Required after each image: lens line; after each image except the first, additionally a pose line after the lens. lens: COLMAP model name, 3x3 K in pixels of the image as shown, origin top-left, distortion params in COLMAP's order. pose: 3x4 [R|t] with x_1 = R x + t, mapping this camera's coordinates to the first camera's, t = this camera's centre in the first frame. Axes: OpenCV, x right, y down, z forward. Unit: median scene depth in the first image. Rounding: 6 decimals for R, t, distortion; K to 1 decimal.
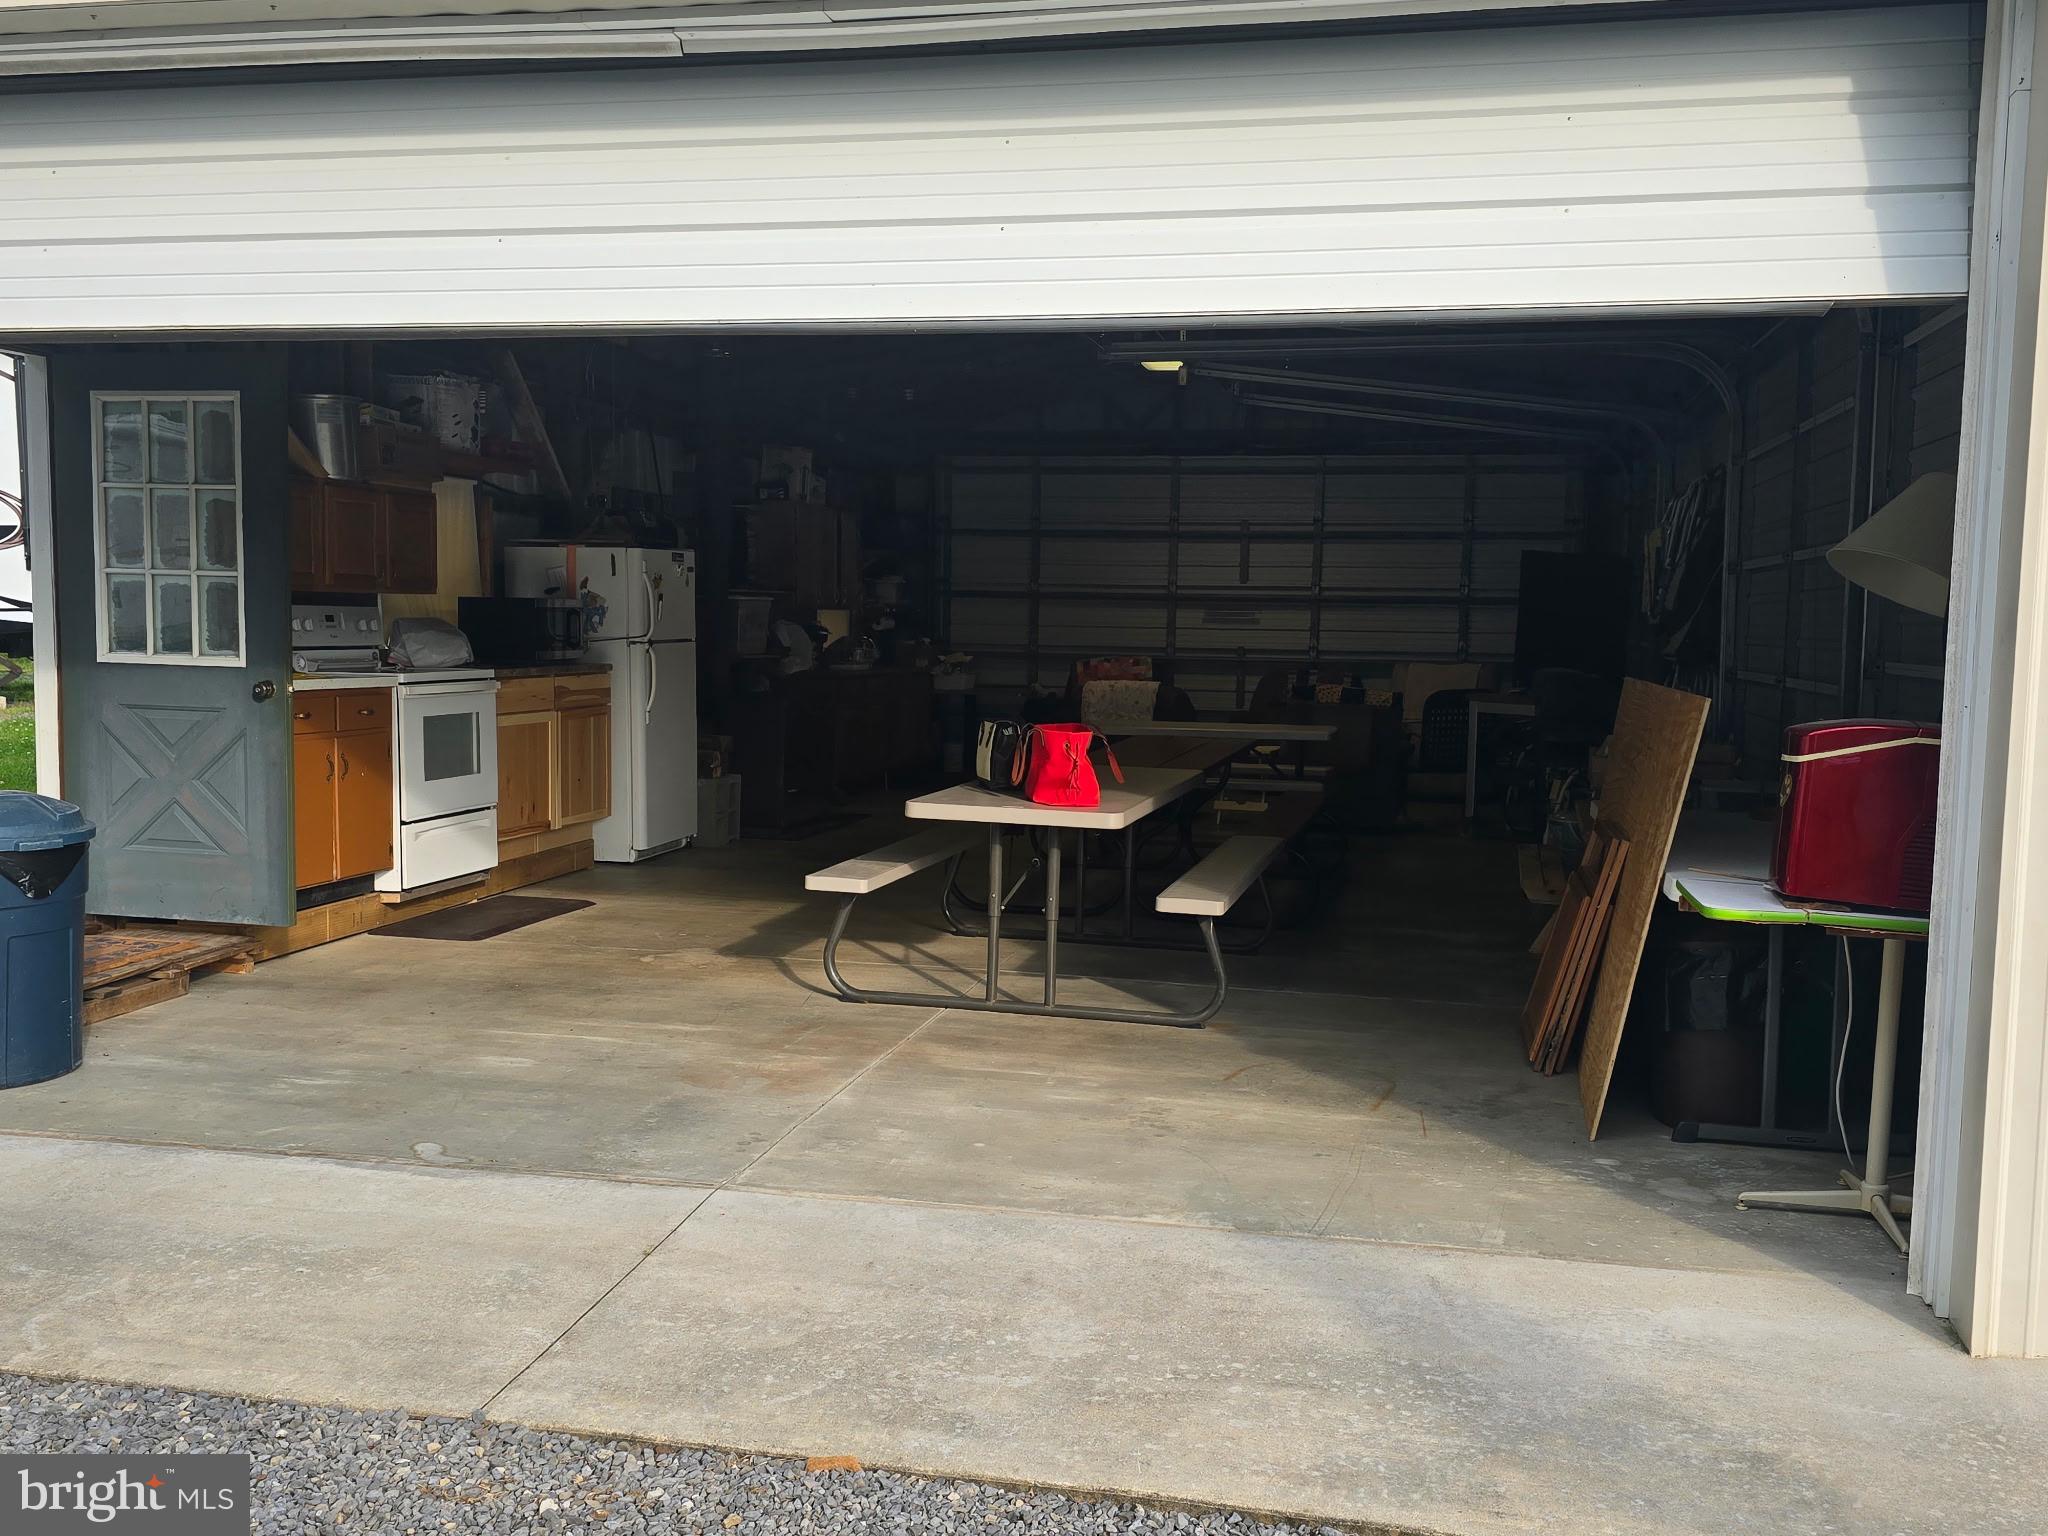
lens RADIAL K [[1900.0, 0, 1024.0], [0, 1900.0, 768.0], [0, 0, 1]] dist [0.083996, -0.090579]
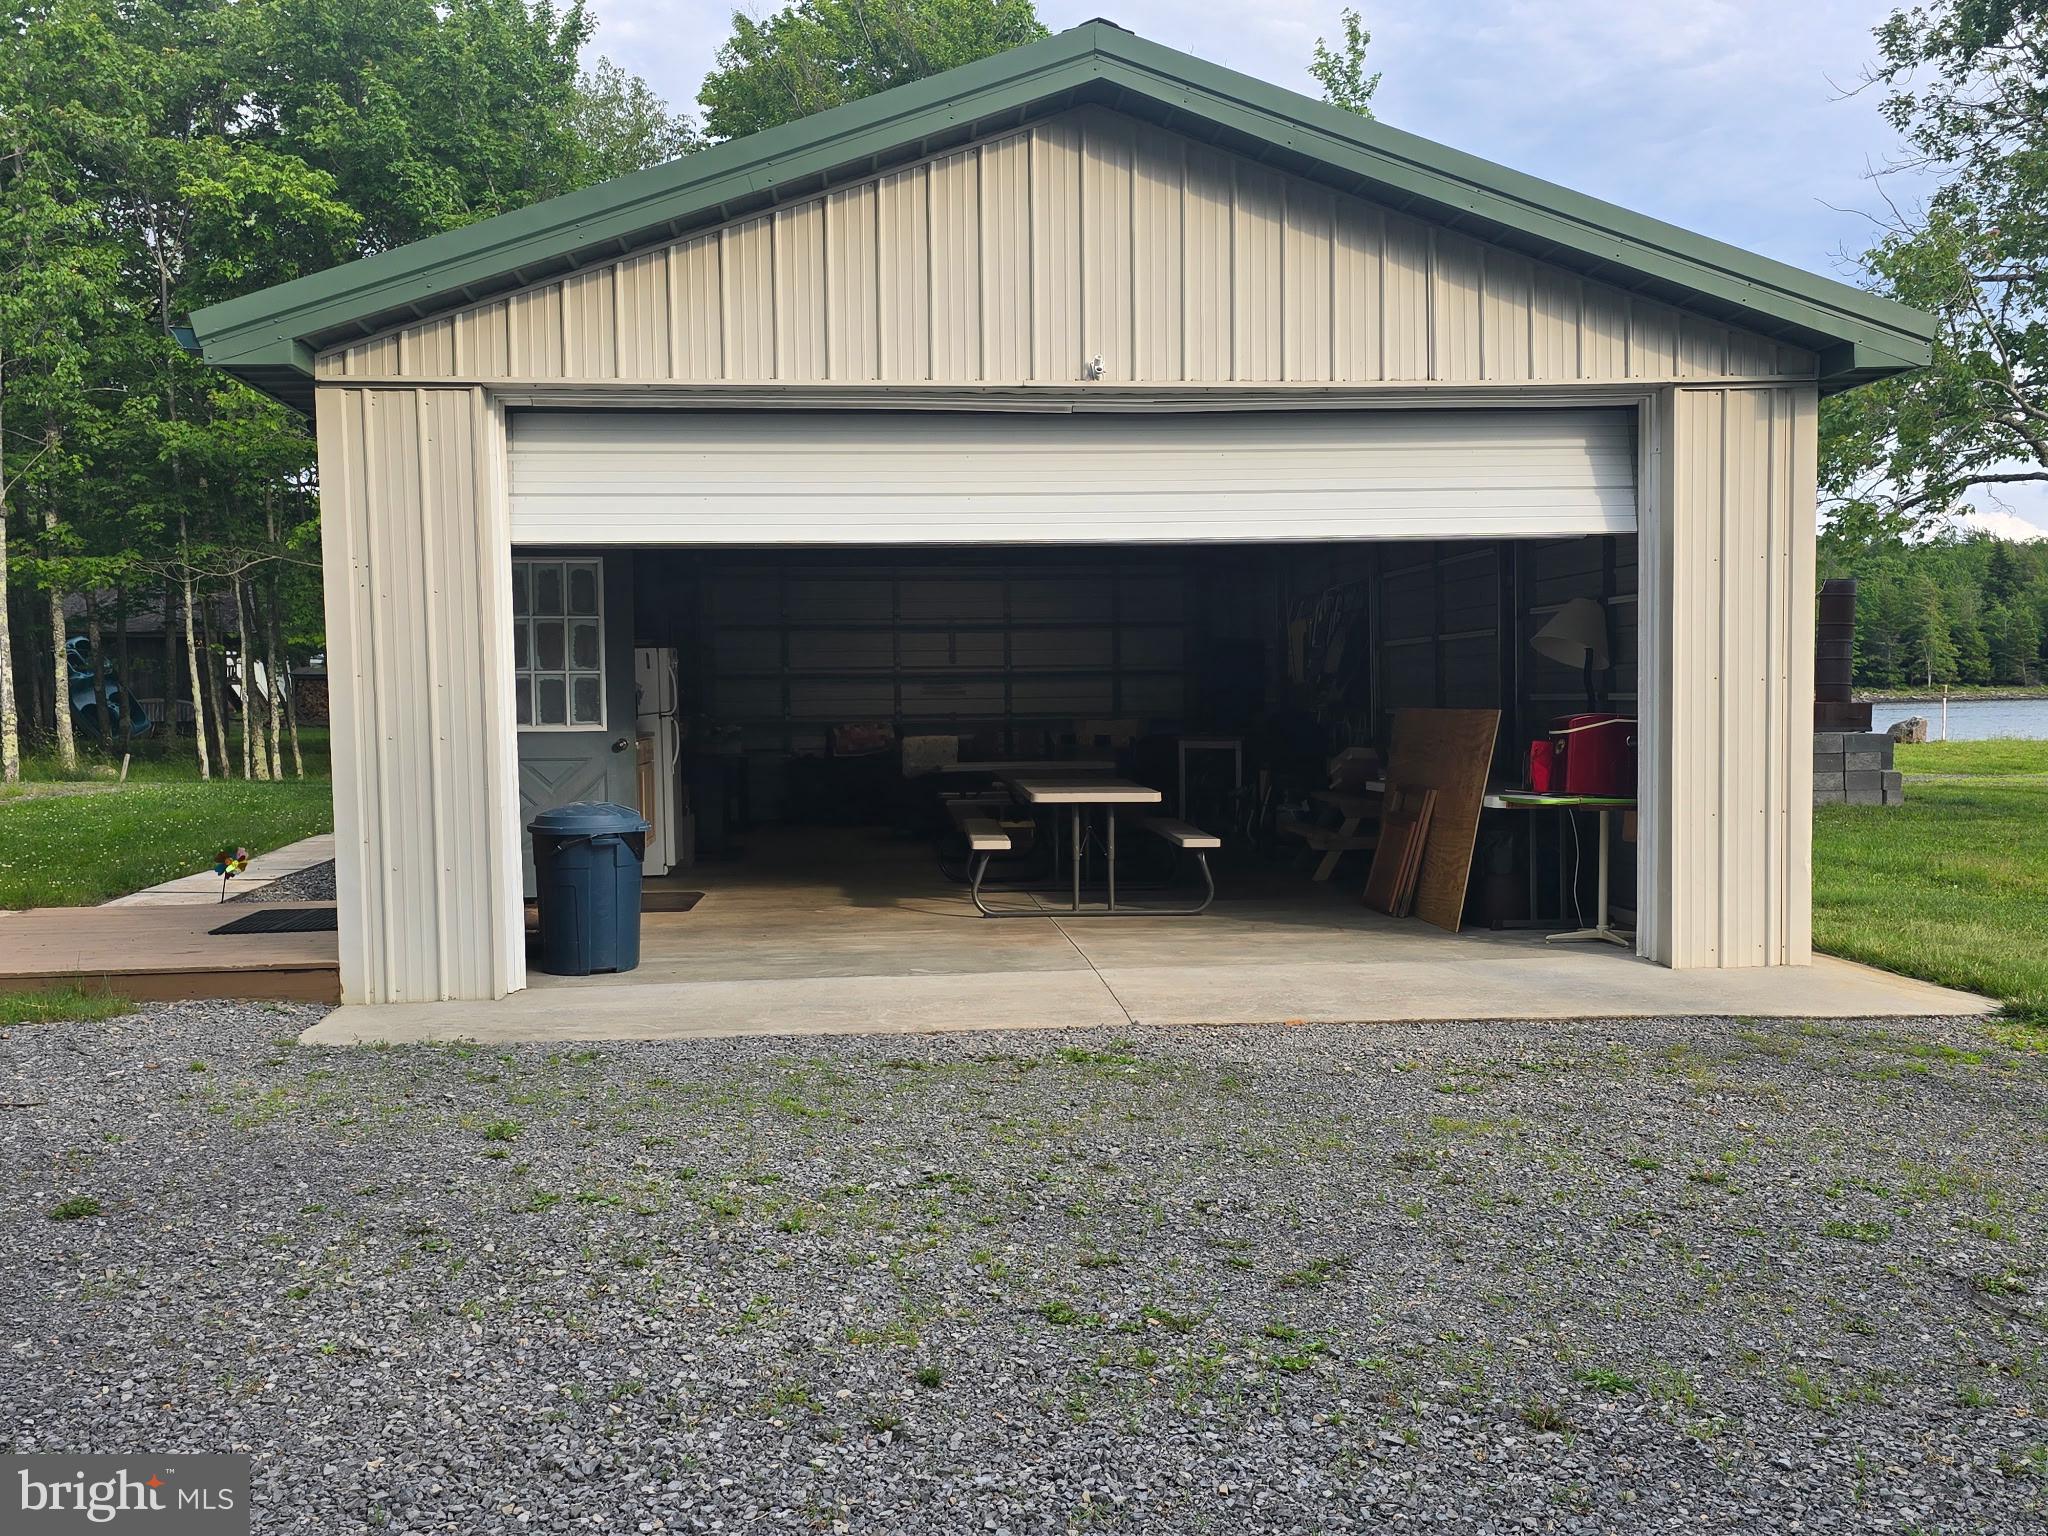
lens RADIAL K [[1900.0, 0, 1024.0], [0, 1900.0, 768.0], [0, 0, 1]] dist [0.083996, -0.090579]
pose [[0.950293, -0.042322, 0.308466, -0.423514], [0.055410, 0.997892, -0.033791, 0.037142], [-0.306386, 0.049204, 0.950635, -0.438160]]
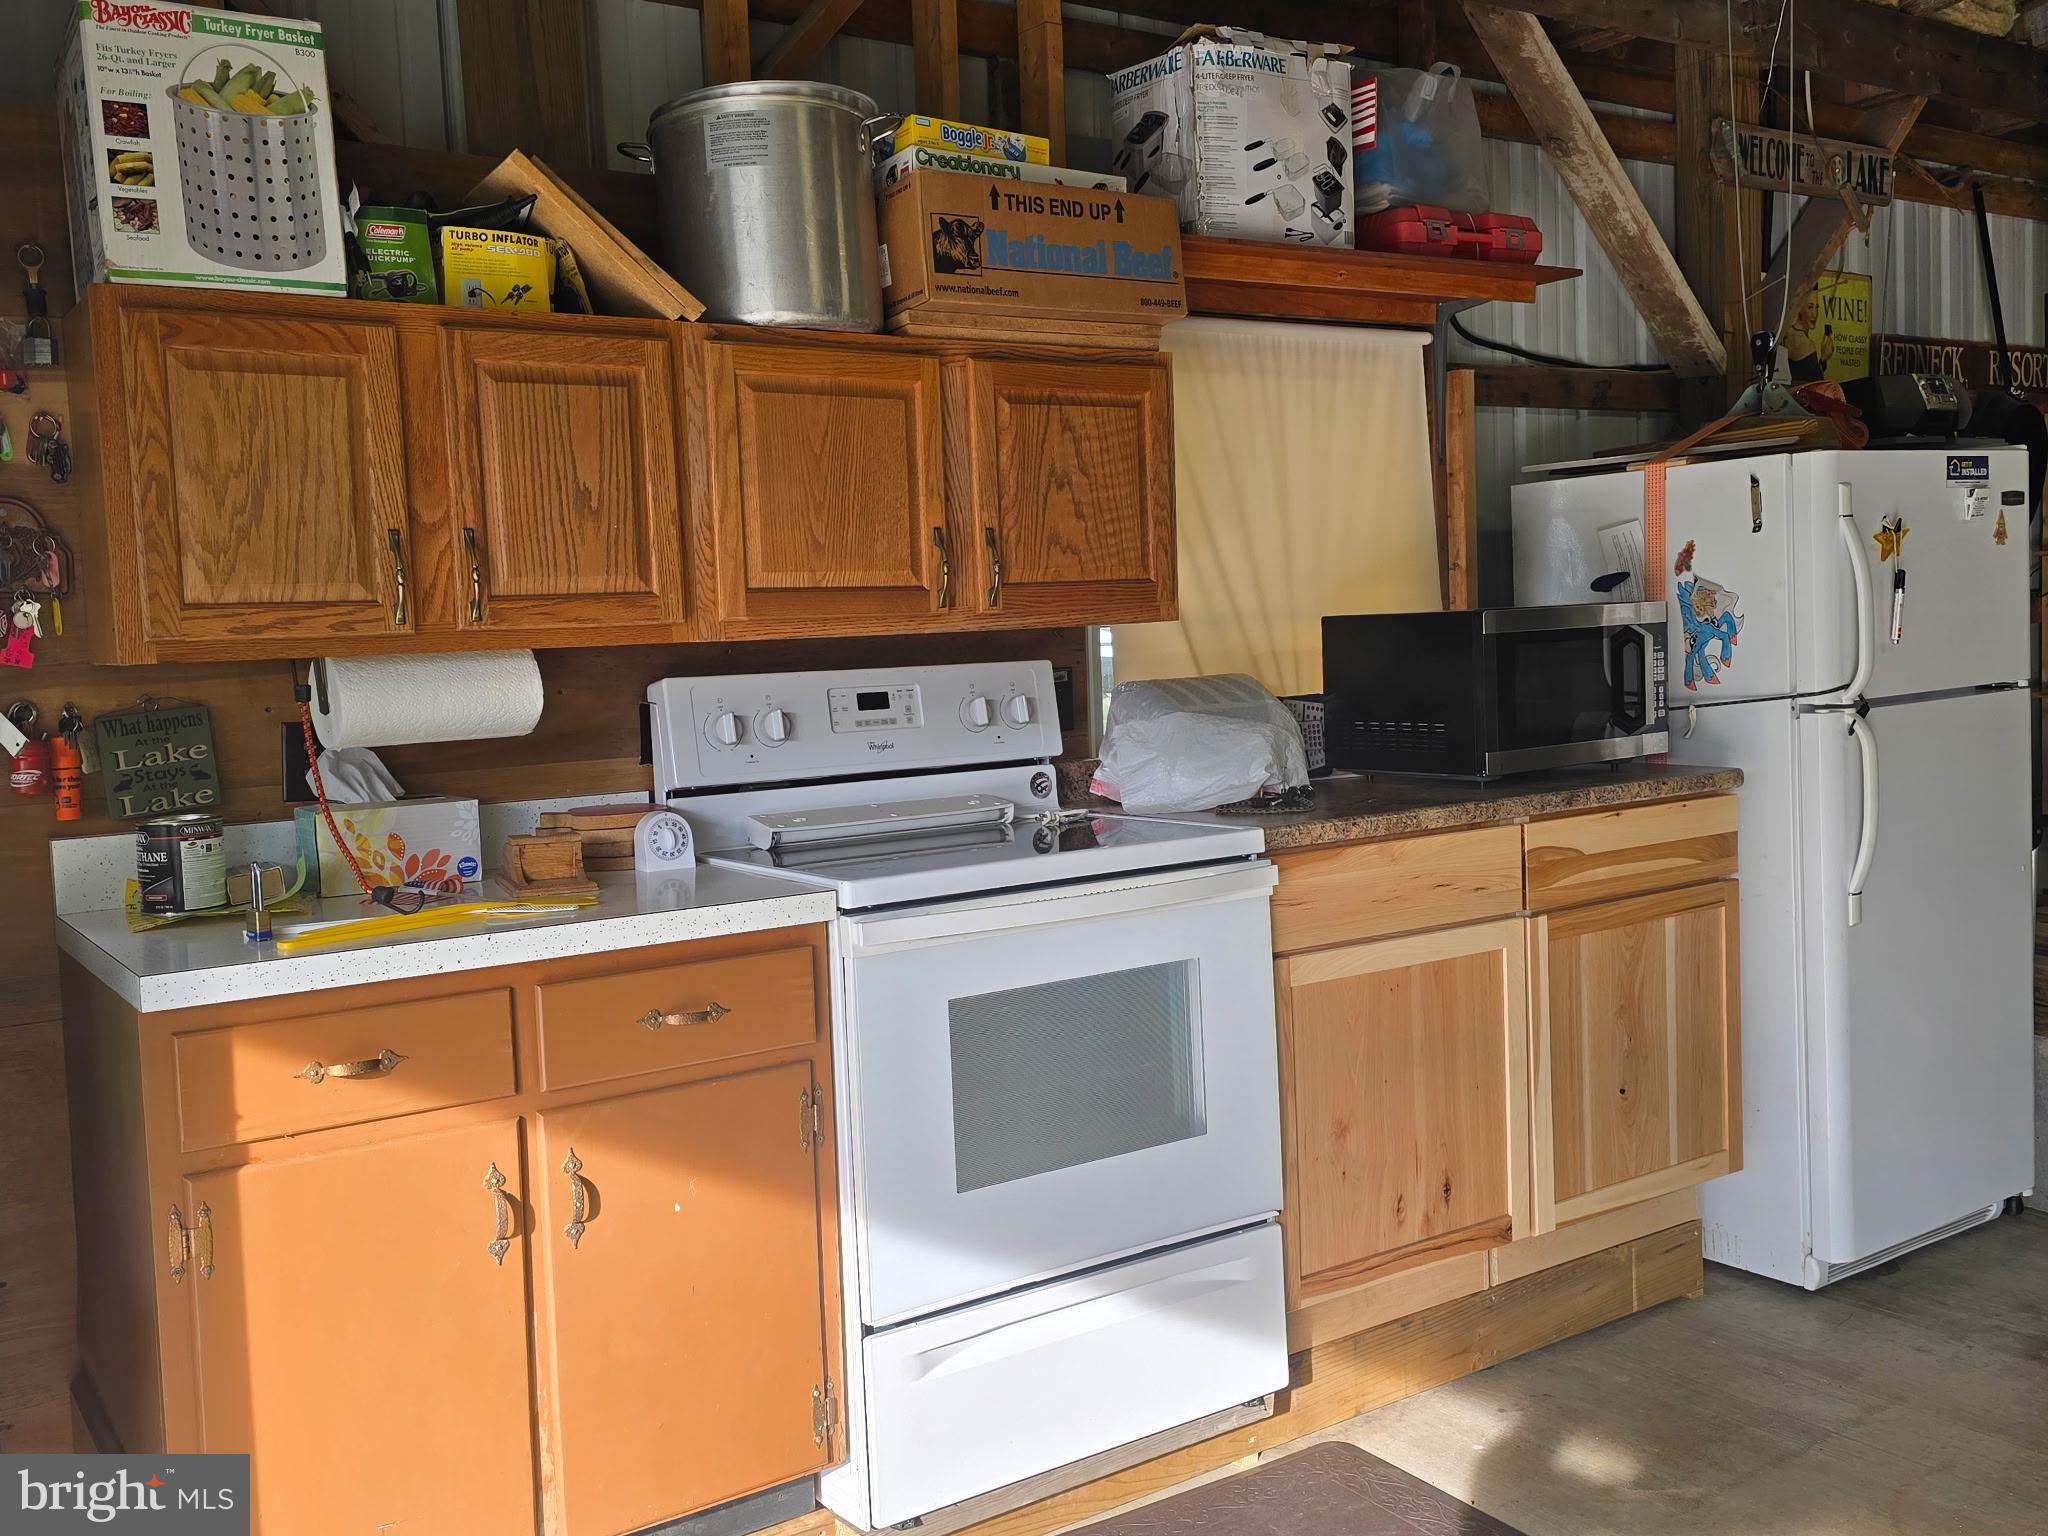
lens RADIAL K [[1900.0, 0, 1024.0], [0, 1900.0, 768.0], [0, 0, 1]] dist [0.083996, -0.090579]
pose [[0.739132, 0.006048, -0.673533, -0.072687], [-0.001304, 0.999971, 0.007548, -0.062561], [0.673559, -0.004701, 0.739119, 0.684866]]
